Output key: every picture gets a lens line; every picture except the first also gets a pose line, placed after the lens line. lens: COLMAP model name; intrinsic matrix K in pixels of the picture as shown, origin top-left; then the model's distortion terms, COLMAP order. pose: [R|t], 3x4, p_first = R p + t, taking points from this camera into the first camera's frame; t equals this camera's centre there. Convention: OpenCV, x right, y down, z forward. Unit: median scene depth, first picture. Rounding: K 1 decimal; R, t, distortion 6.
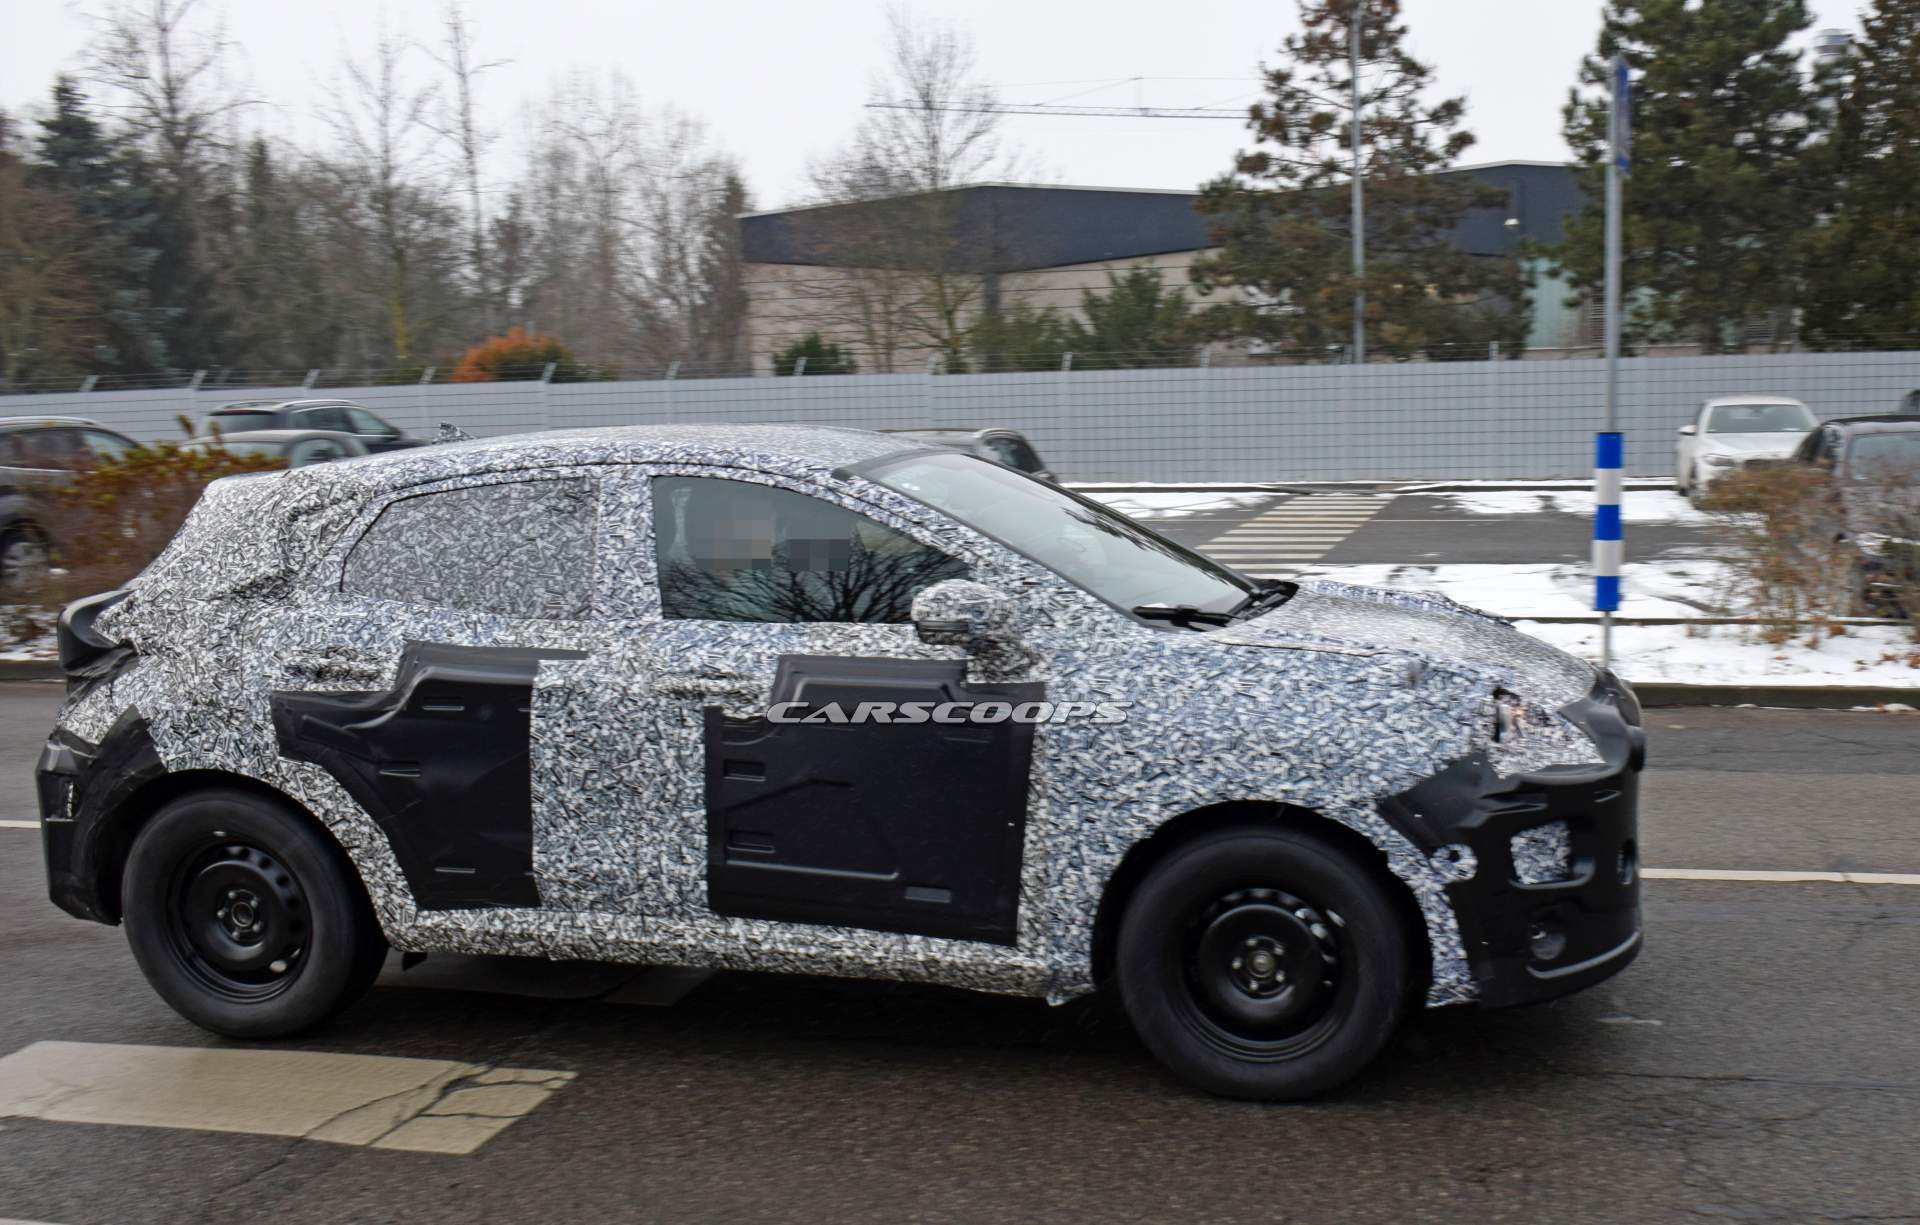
lens RADIAL K [[1883.4, 0, 1101.6], [0, 1883.4, 756.0], [0, 0, 1]] dist [-0.014784, -0.059503]
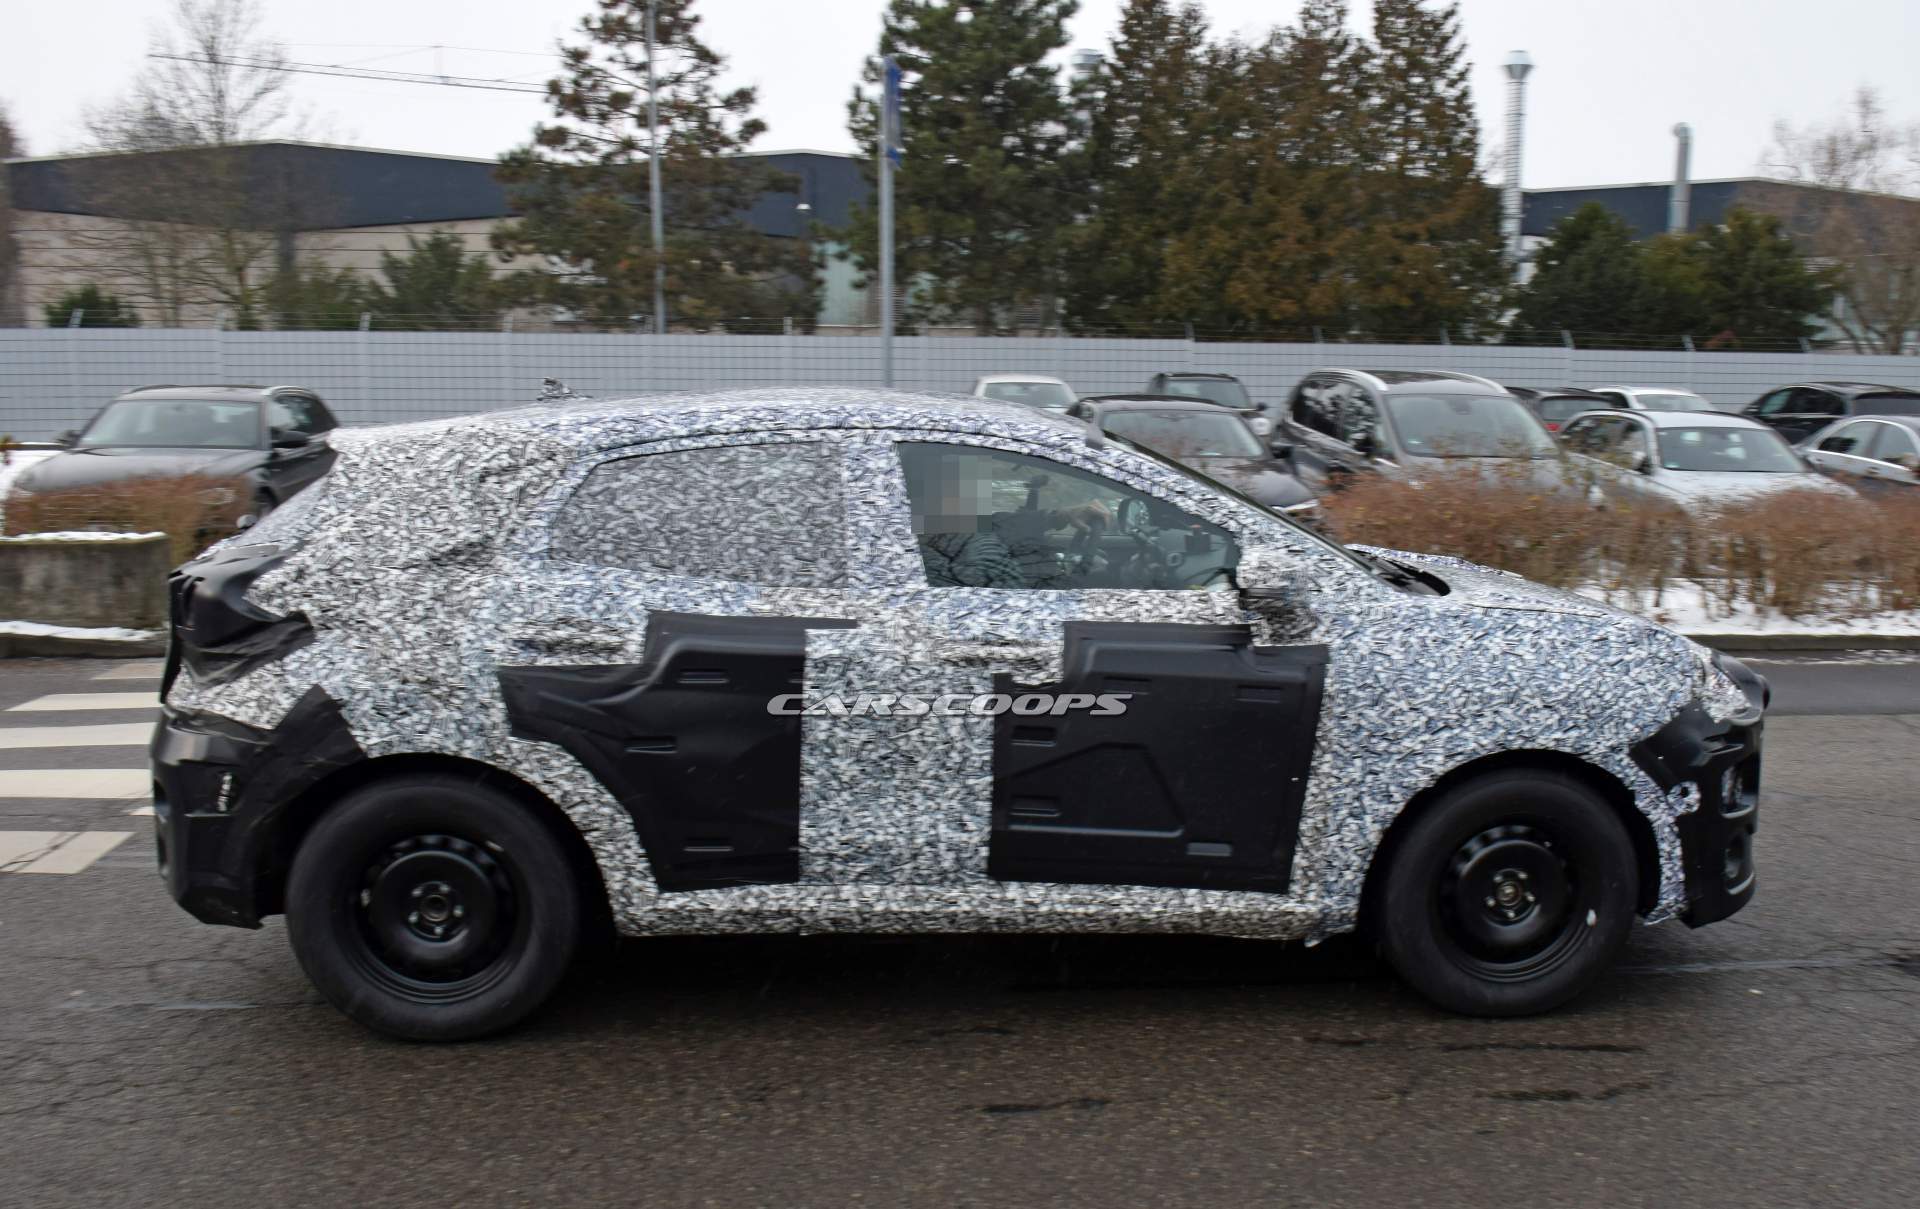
lens RADIAL K [[1771.3, 0, 983.1], [0, 1771.3, 747.0], [0, 0, 1]] dist [-0.042961, 0.013600]
pose [[0.956031, -0.032250, 0.291486, -0.483889], [0.025392, 0.999305, 0.027280, -0.012825], [-0.292164, -0.018679, 0.956186, 0.095442]]
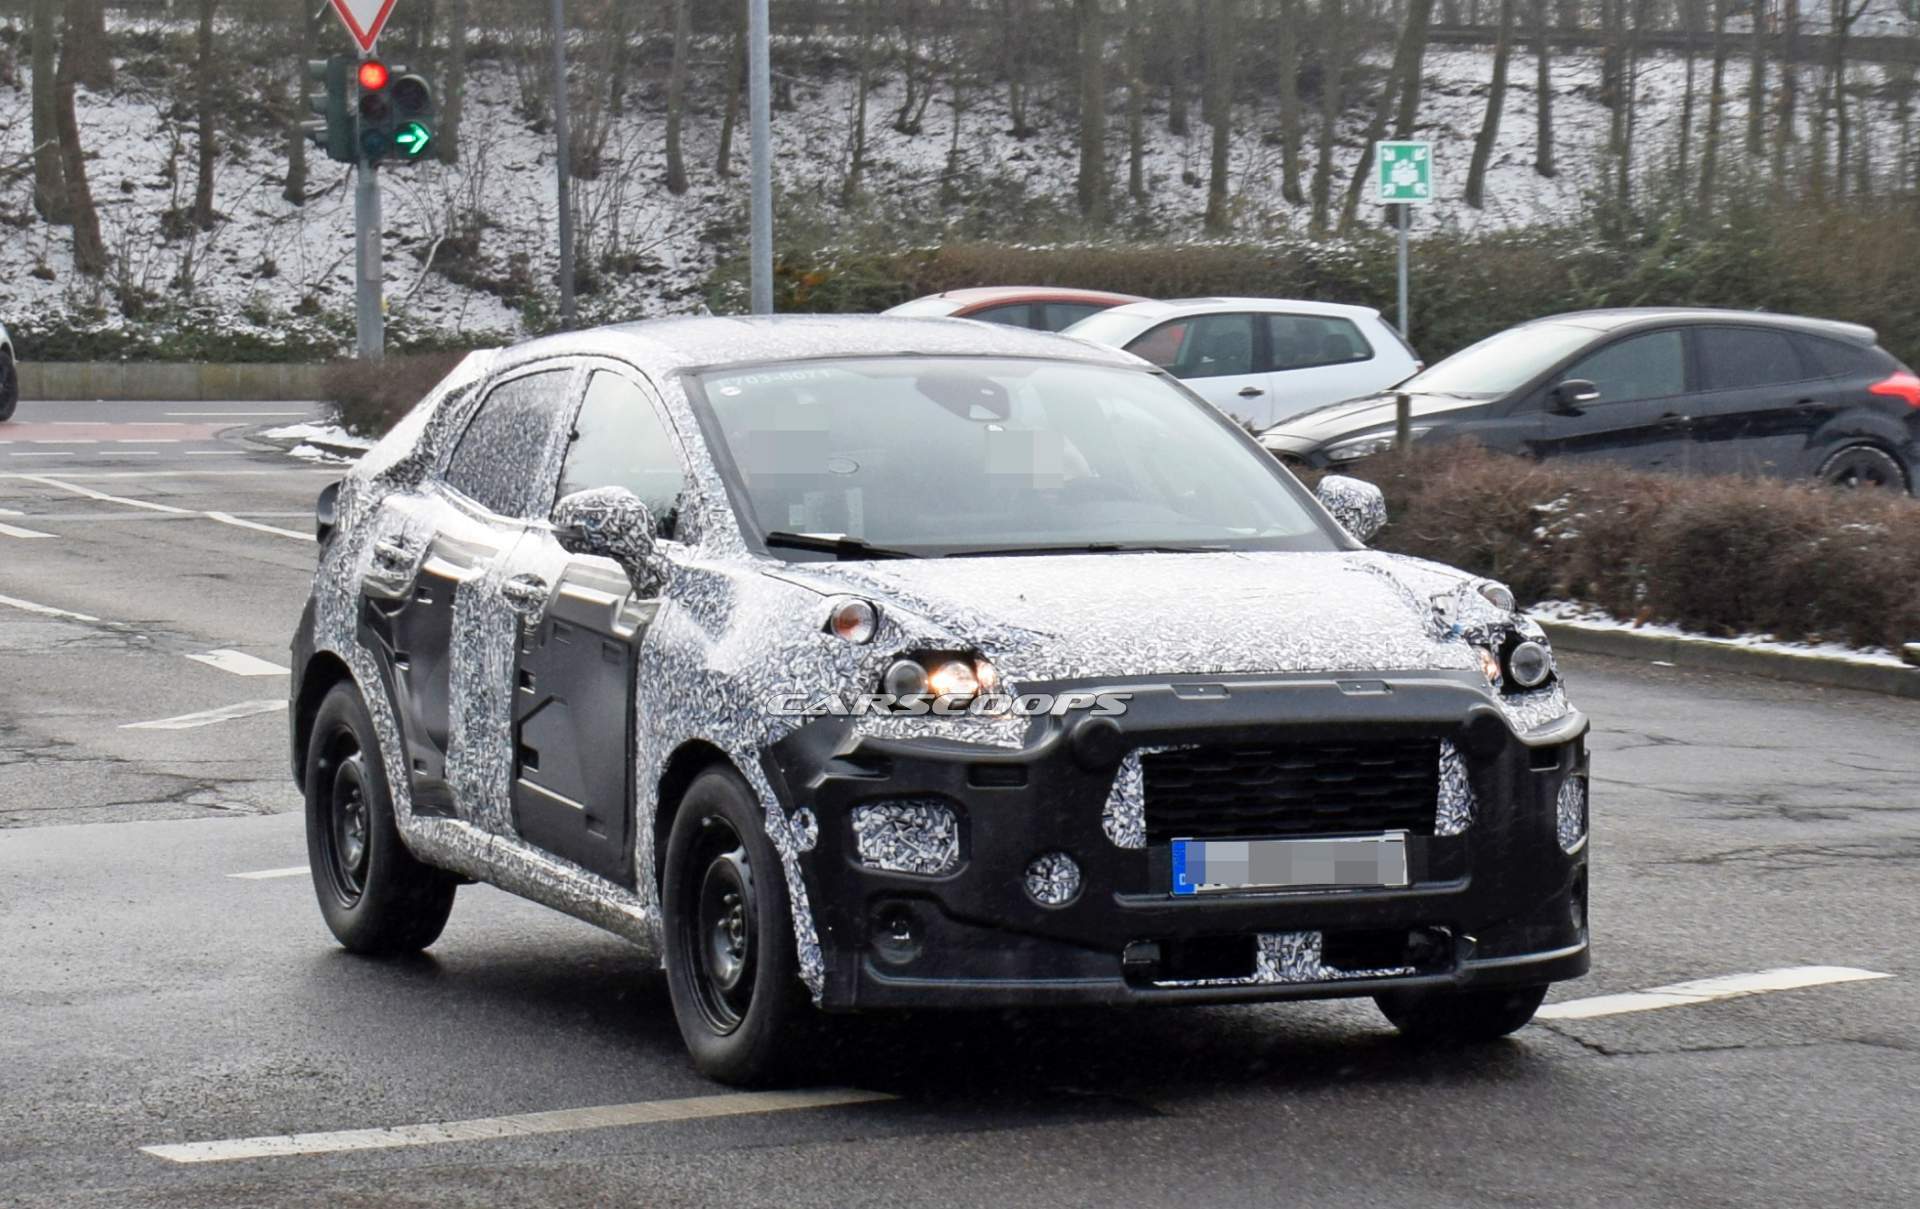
lens RADIAL K [[5533.5, 0, 535.6], [0, 5533.5, 604.5], [0, 0, 1]] dist [0.014819, -0.426091]
pose [[0.508678, 0.067054, -0.858342, 2.137520], [-0.158264, 0.987256, -0.016667, 0.014952], [0.846286, 0.144322, 0.512808, -0.410495]]
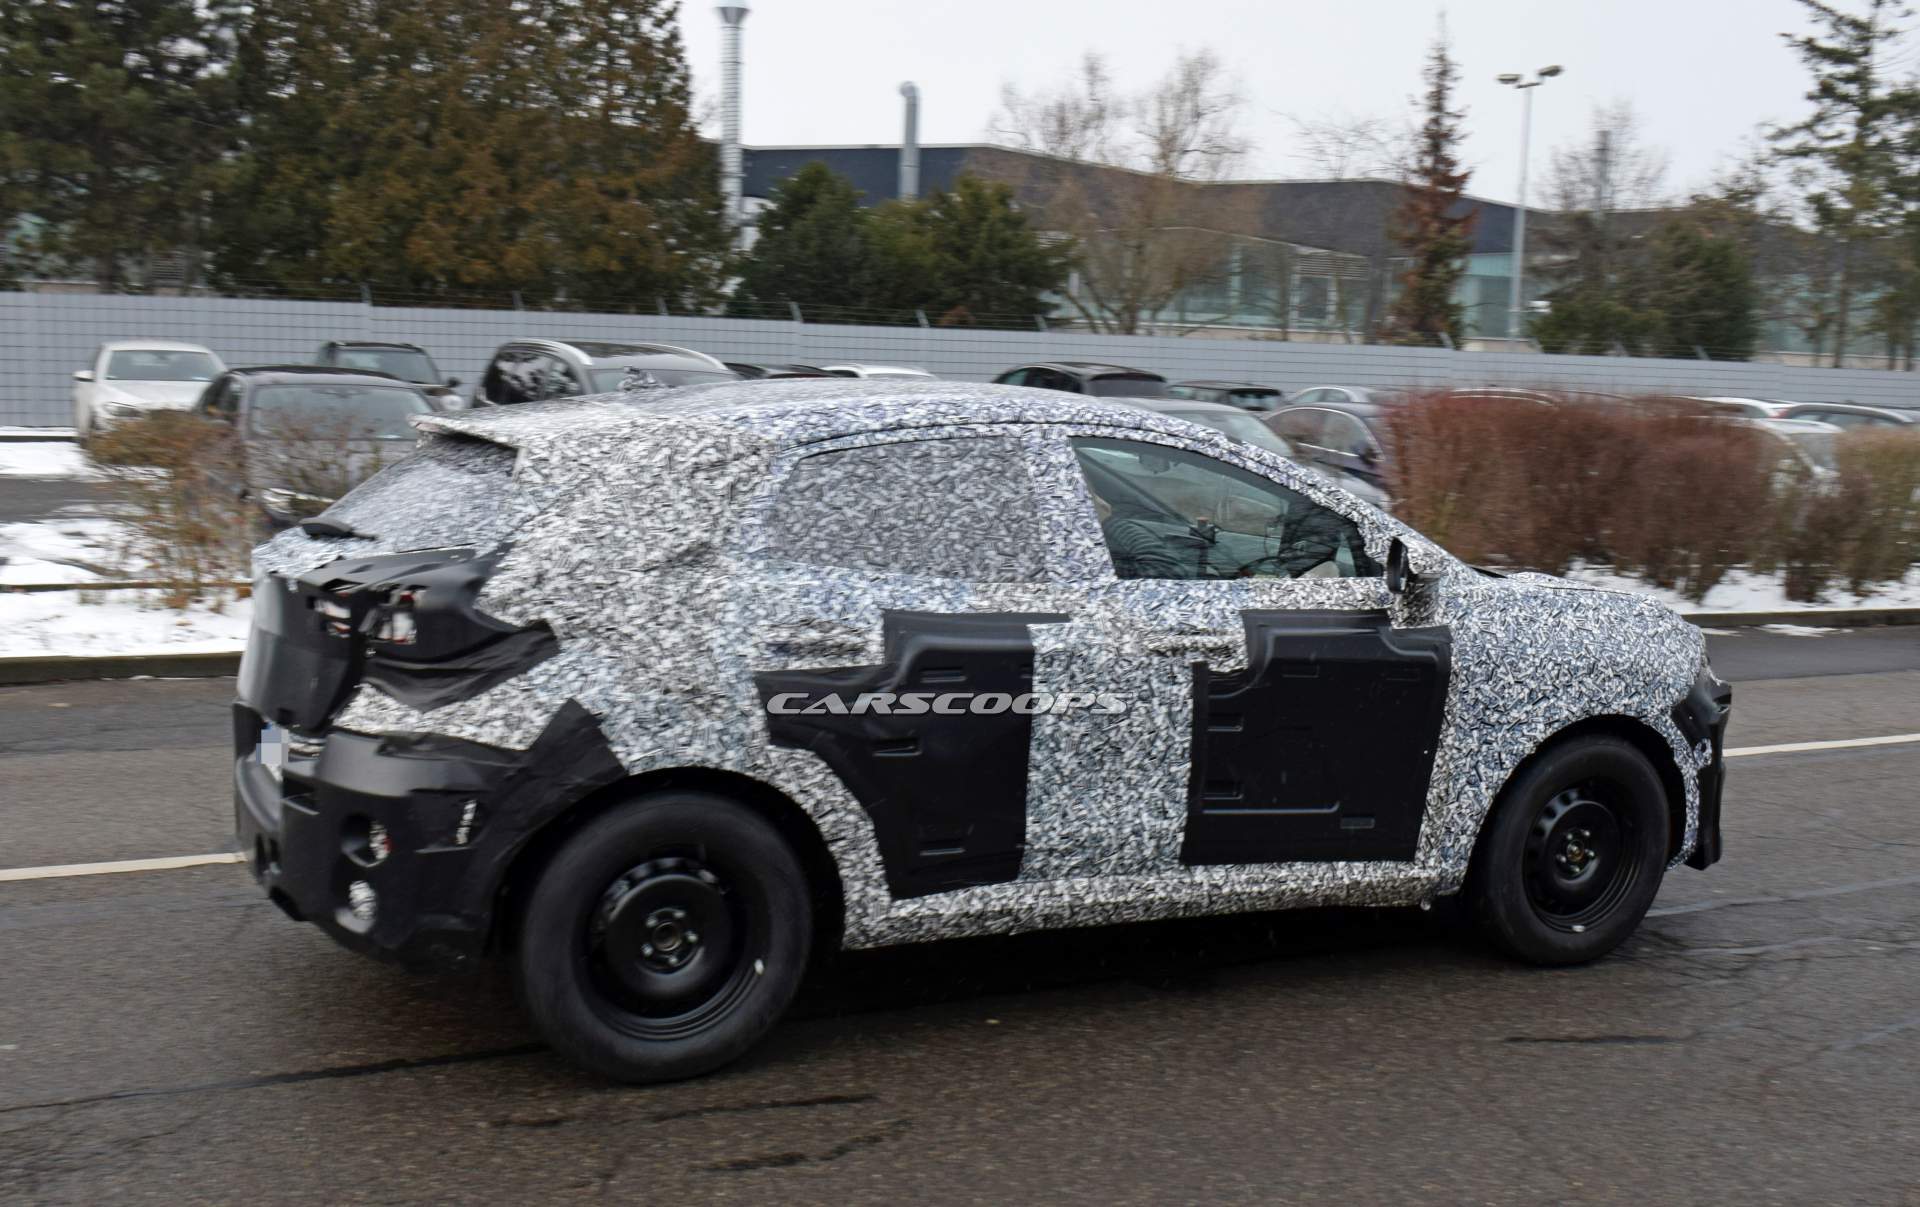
lens RADIAL K [[2039.4, 0, 833.7], [0, 2039.4, 745.1], [0, 0, 1]] dist [-0.056095, 0.031017]
pose [[0.808974, -0.071783, 0.583446, -1.004313], [0.068195, 0.997275, 0.028143, -0.025517], [-0.583876, 0.017021, 0.811664, 0.206996]]
